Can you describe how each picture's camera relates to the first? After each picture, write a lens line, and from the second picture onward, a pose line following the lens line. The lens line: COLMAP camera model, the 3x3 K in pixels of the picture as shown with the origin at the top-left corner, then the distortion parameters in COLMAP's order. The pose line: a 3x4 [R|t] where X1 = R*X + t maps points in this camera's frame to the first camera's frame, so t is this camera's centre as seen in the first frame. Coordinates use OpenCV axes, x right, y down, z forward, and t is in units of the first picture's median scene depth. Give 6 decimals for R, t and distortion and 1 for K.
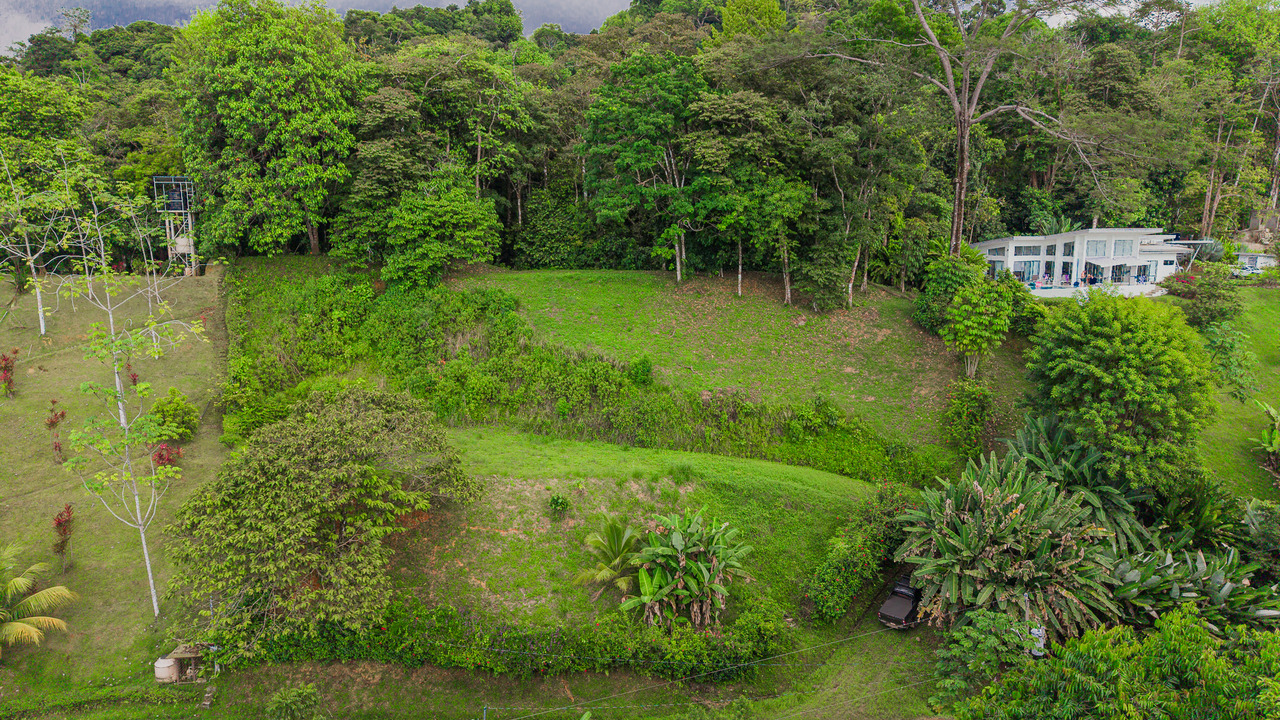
lens RADIAL K [[867.0, 0, 643.0], [0, 867.0, 361.6], [0, 0, 1]] dist [0.011589, -0.010554]
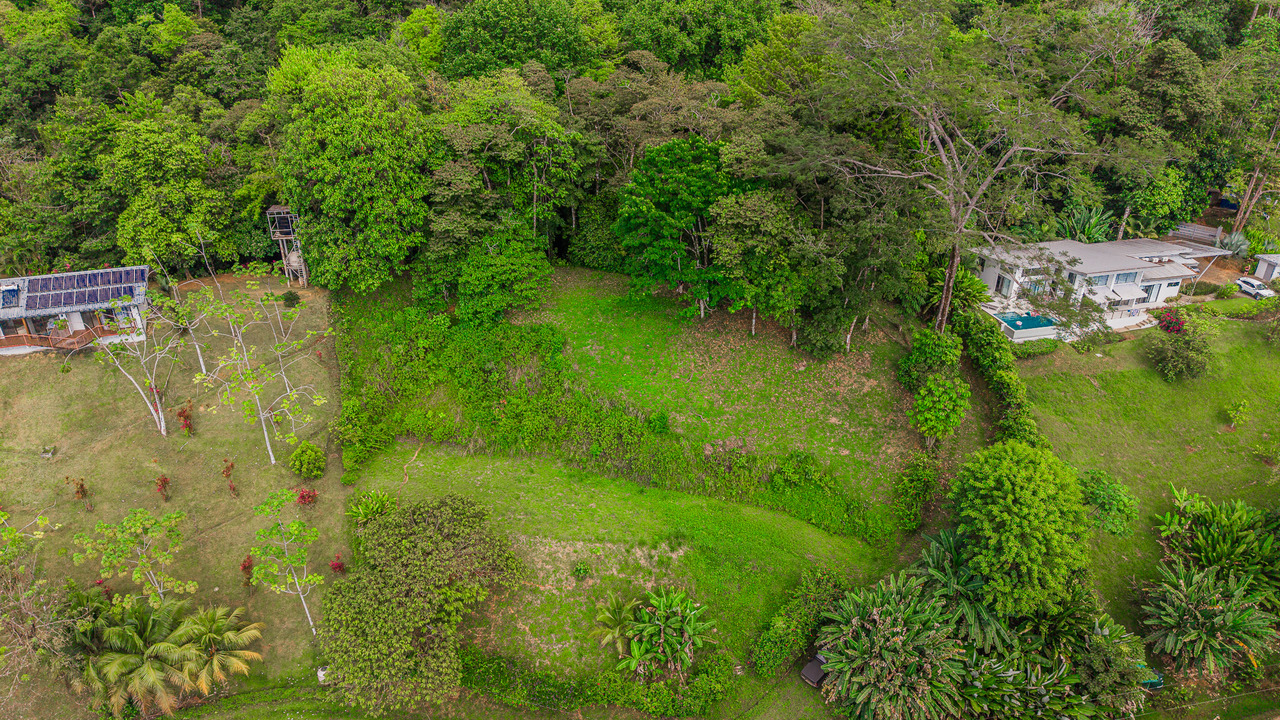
lens RADIAL K [[867.0, 0, 641.6], [0, 867.0, 360.0], [0, 0, 1]] dist [0.011589, -0.010554]
pose [[0.993168, 0.060765, -0.099620, 0.092083], [-0.025897, 0.947206, 0.319579, -0.475702], [0.113780, -0.314816, 0.942308, -0.151369]]
